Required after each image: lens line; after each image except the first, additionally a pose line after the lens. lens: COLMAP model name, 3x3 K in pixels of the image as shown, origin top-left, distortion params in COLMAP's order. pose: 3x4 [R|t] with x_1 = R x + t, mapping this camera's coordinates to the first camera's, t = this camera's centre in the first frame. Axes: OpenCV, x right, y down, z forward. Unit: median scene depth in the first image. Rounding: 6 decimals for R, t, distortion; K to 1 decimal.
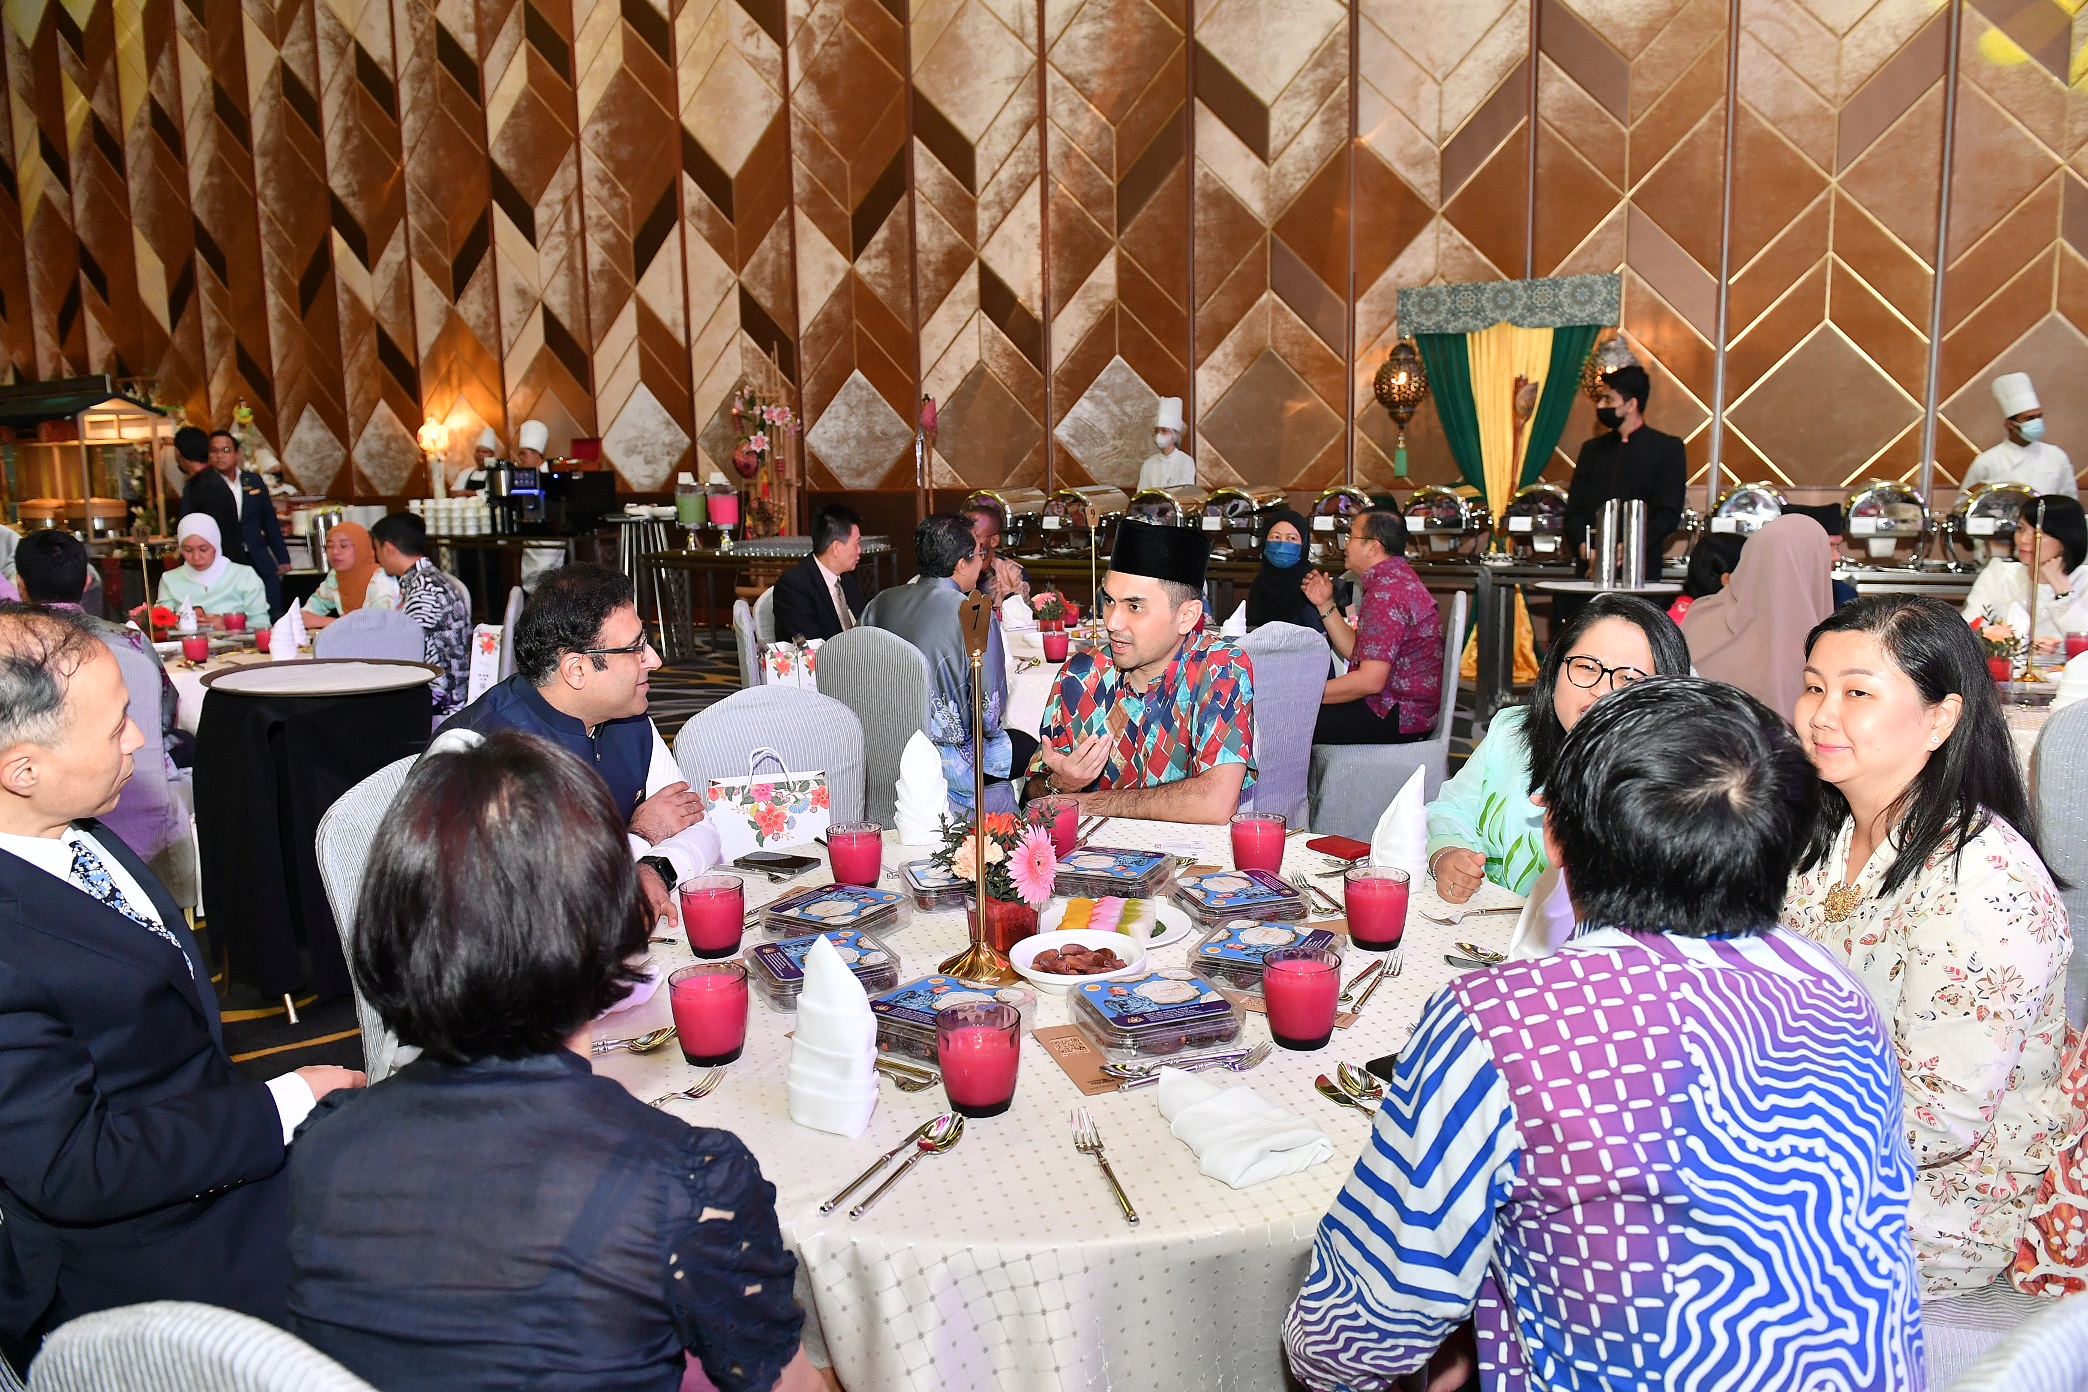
lens RADIAL K [[1426.9, 0, 1044.0], [0, 1426.9, 696.0], [0, 0, 1]] dist [-0.047559, -0.002188]
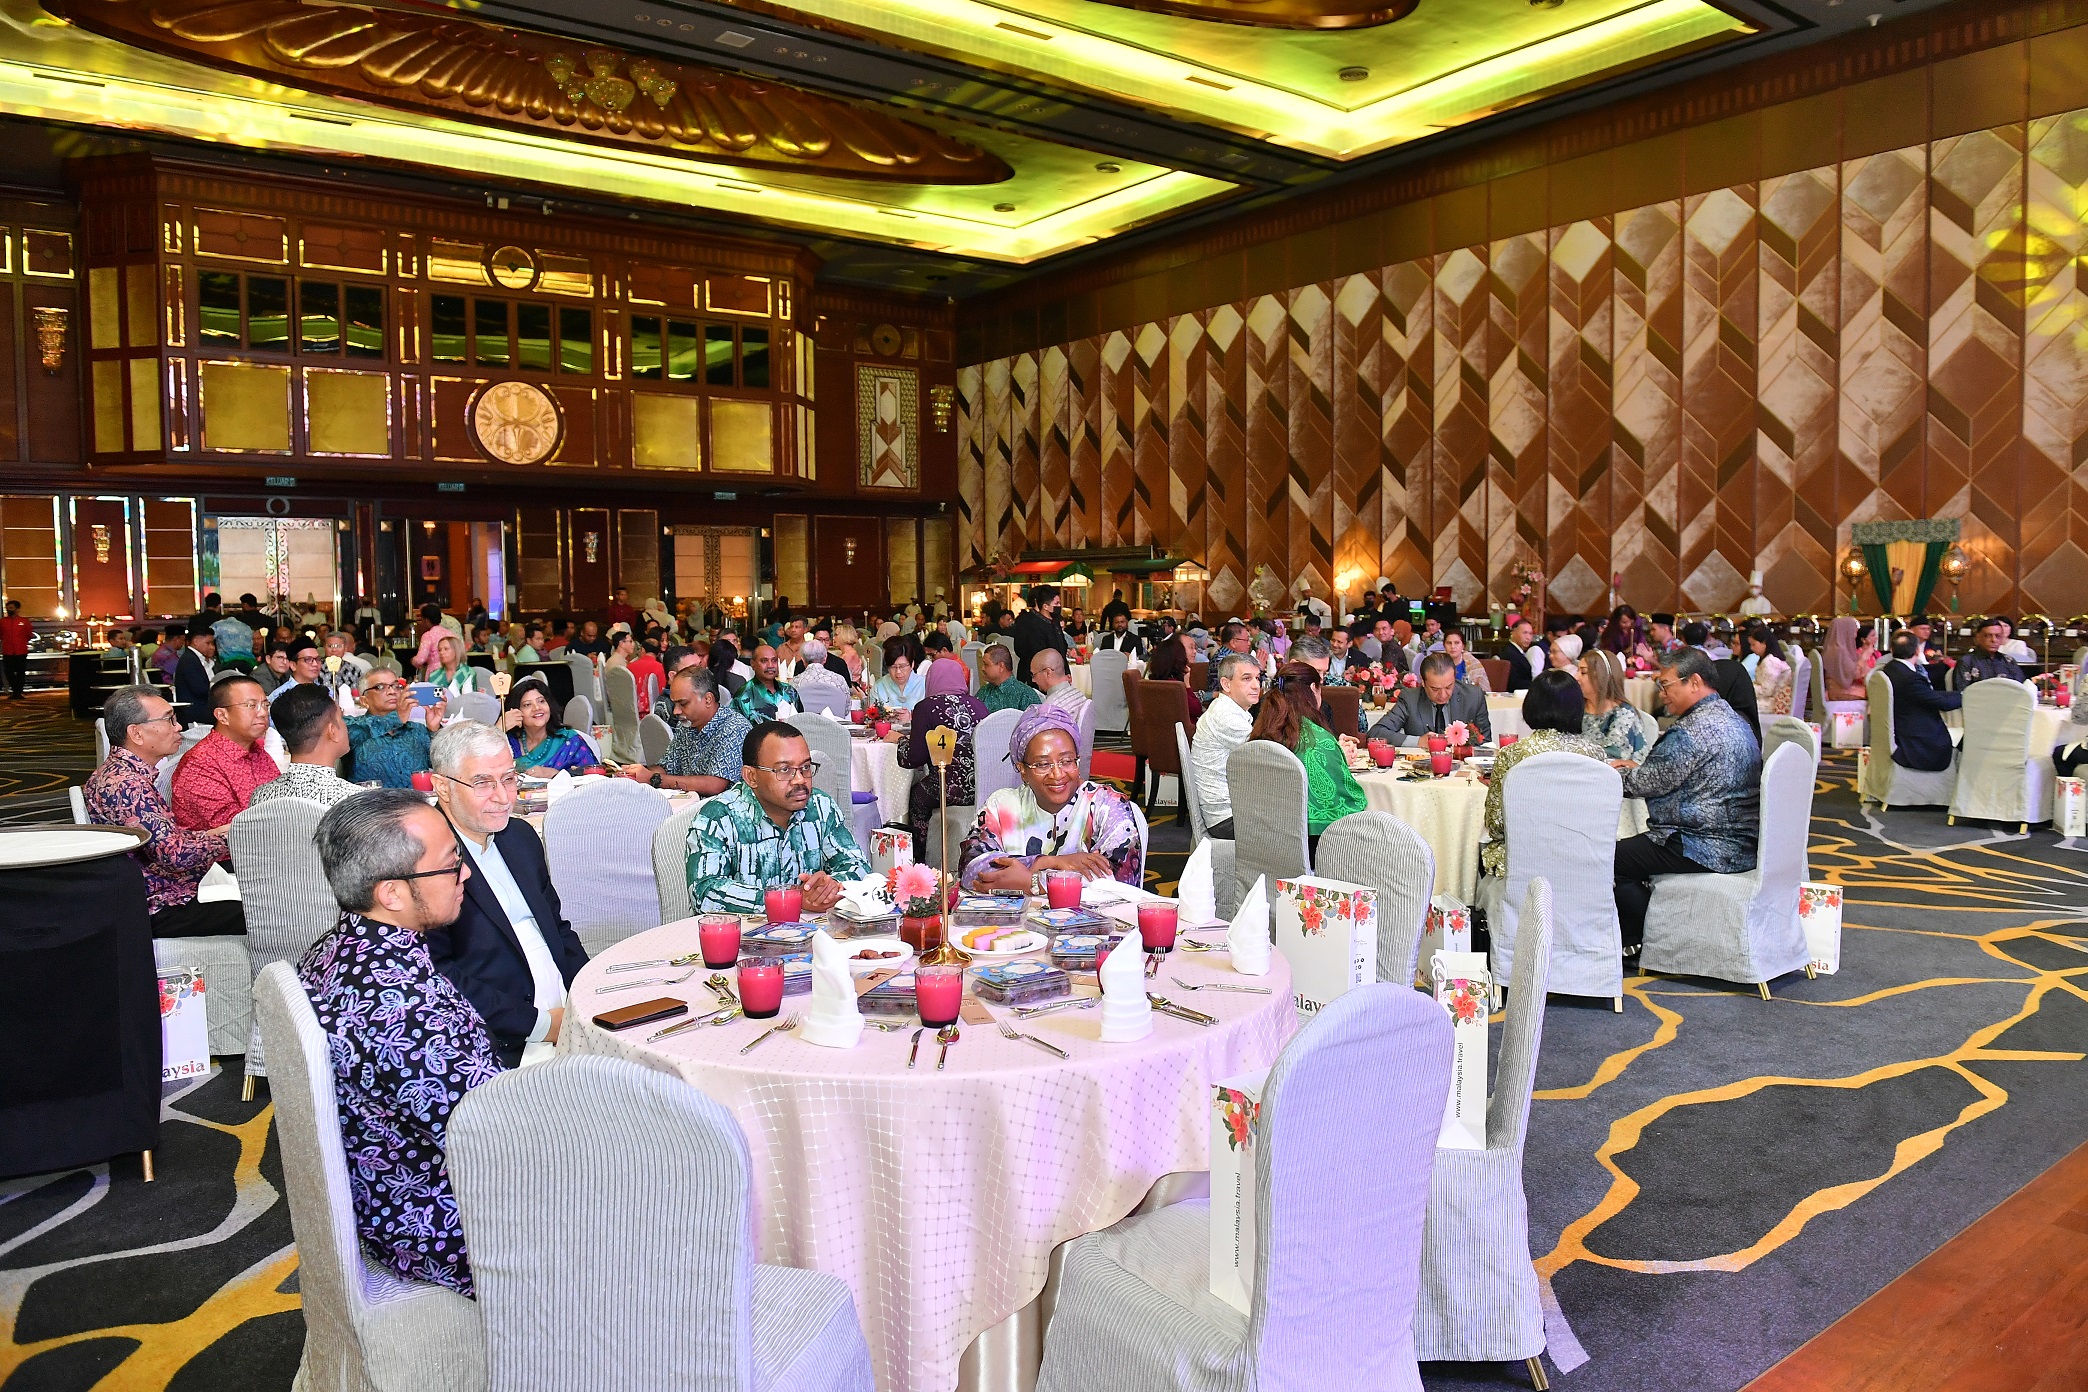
lens RADIAL K [[1426.9, 0, 1044.0], [0, 1426.9, 696.0], [0, 0, 1]] dist [-0.047559, -0.002188]
pose [[0.901751, 0.042203, -0.430190, 0.056938], [-0.080833, 0.994130, -0.071912, 0.170830], [0.424630, 0.099620, 0.899870, -1.076294]]
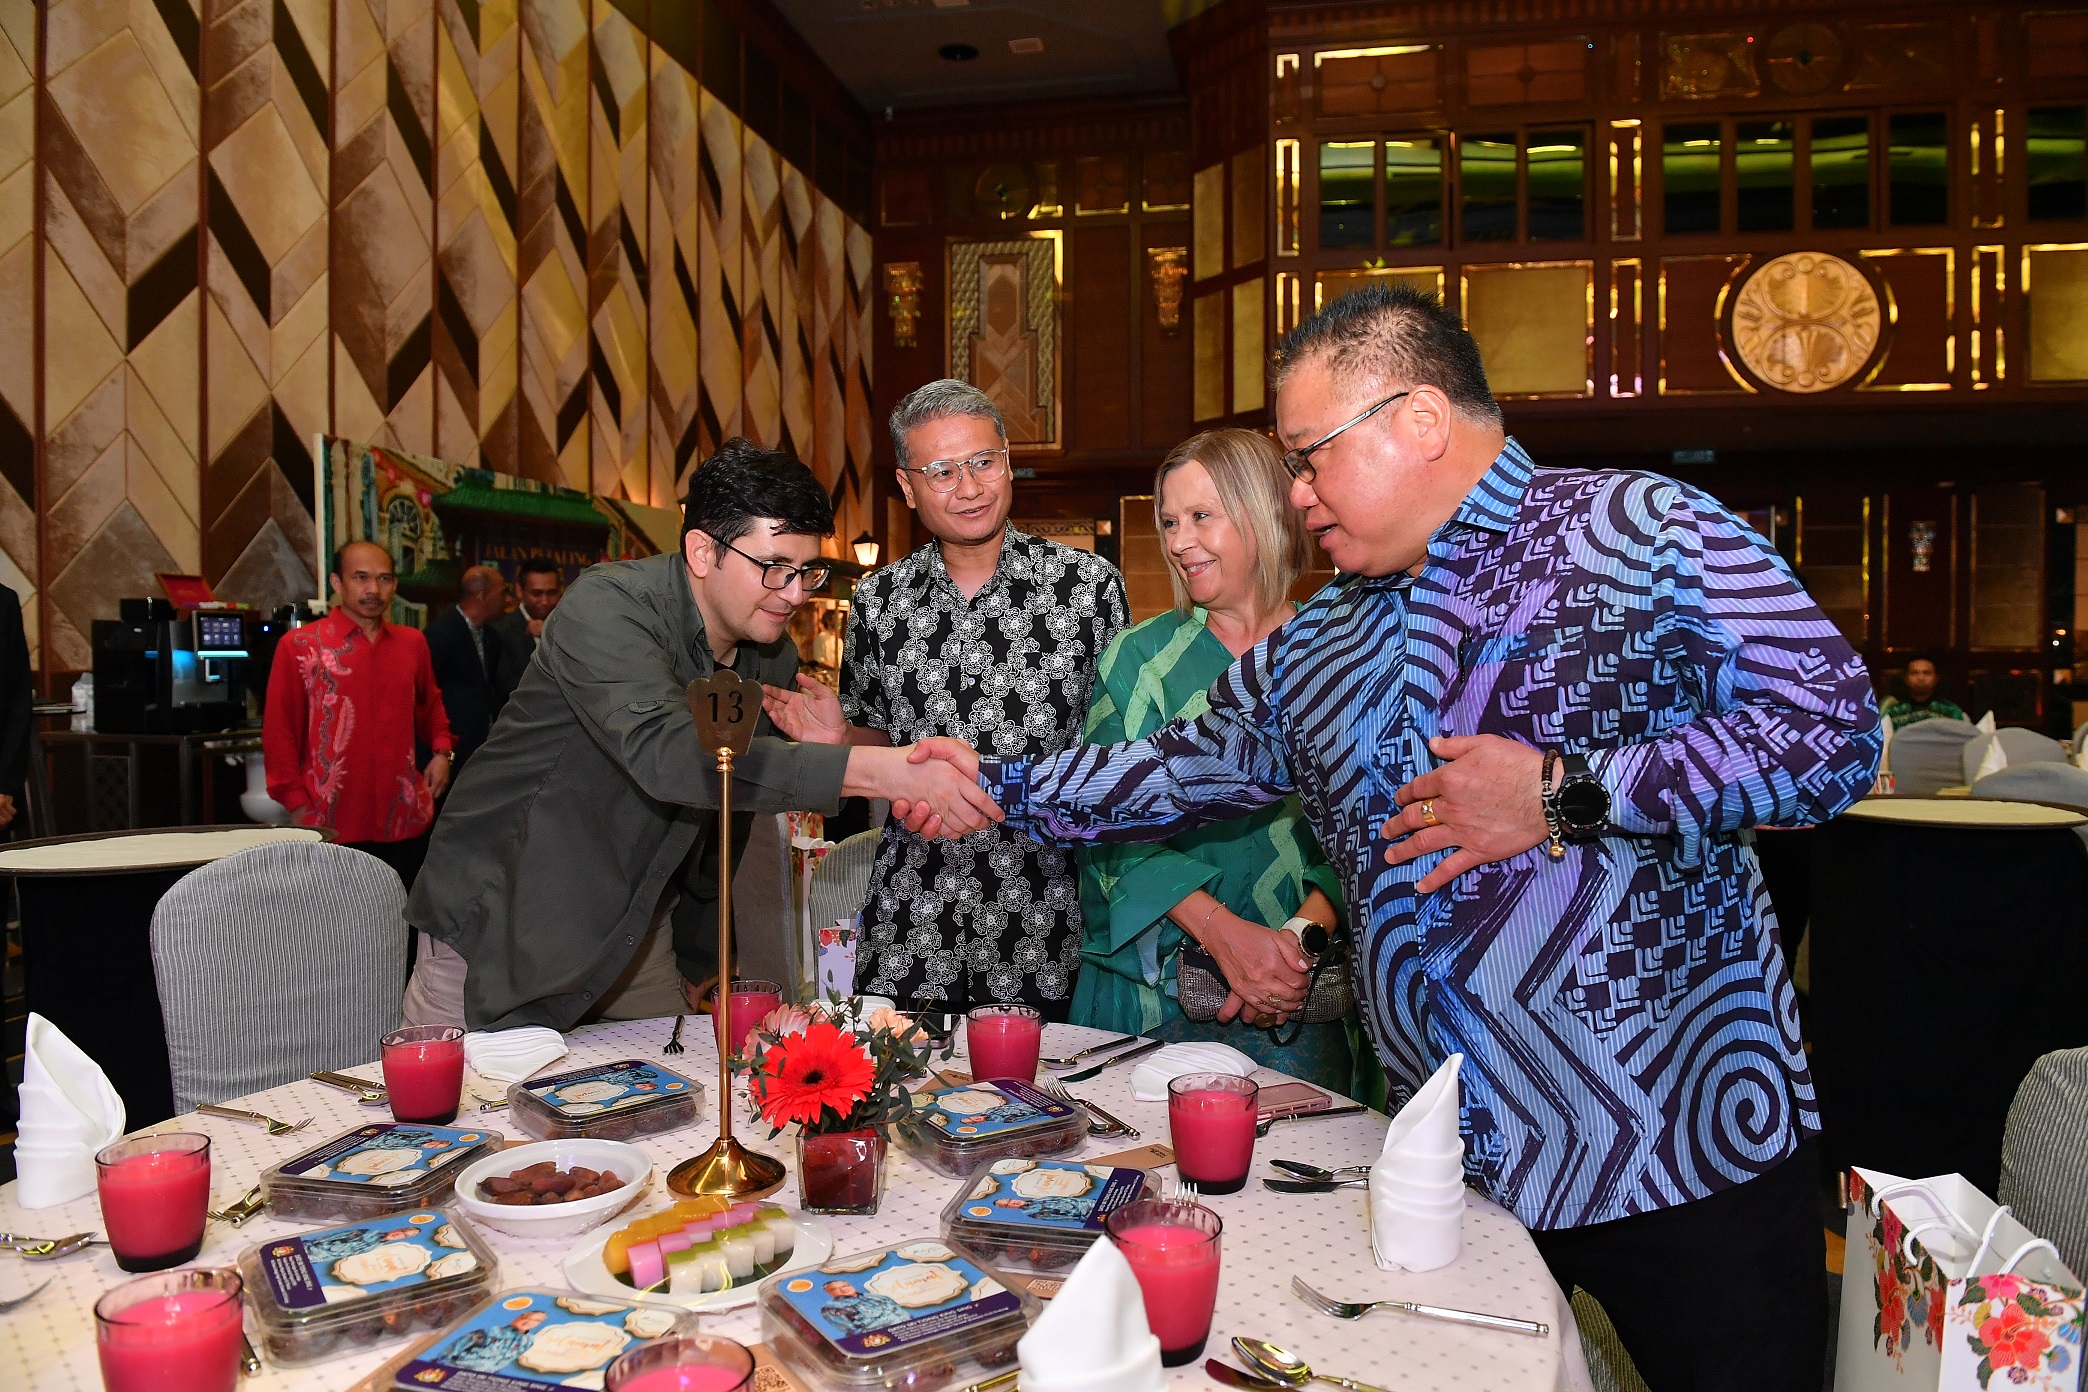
lens RADIAL K [[1426.9, 0, 1044.0], [0, 1426.9, 696.0], [0, 0, 1]] dist [-0.047559, -0.002188]
pose [[0.284305, 0.047516, -0.957556, -0.665135], [-0.165198, 0.986260, -0.000108, 0.098792], [0.944394, 0.158217, 0.288248, -0.399836]]
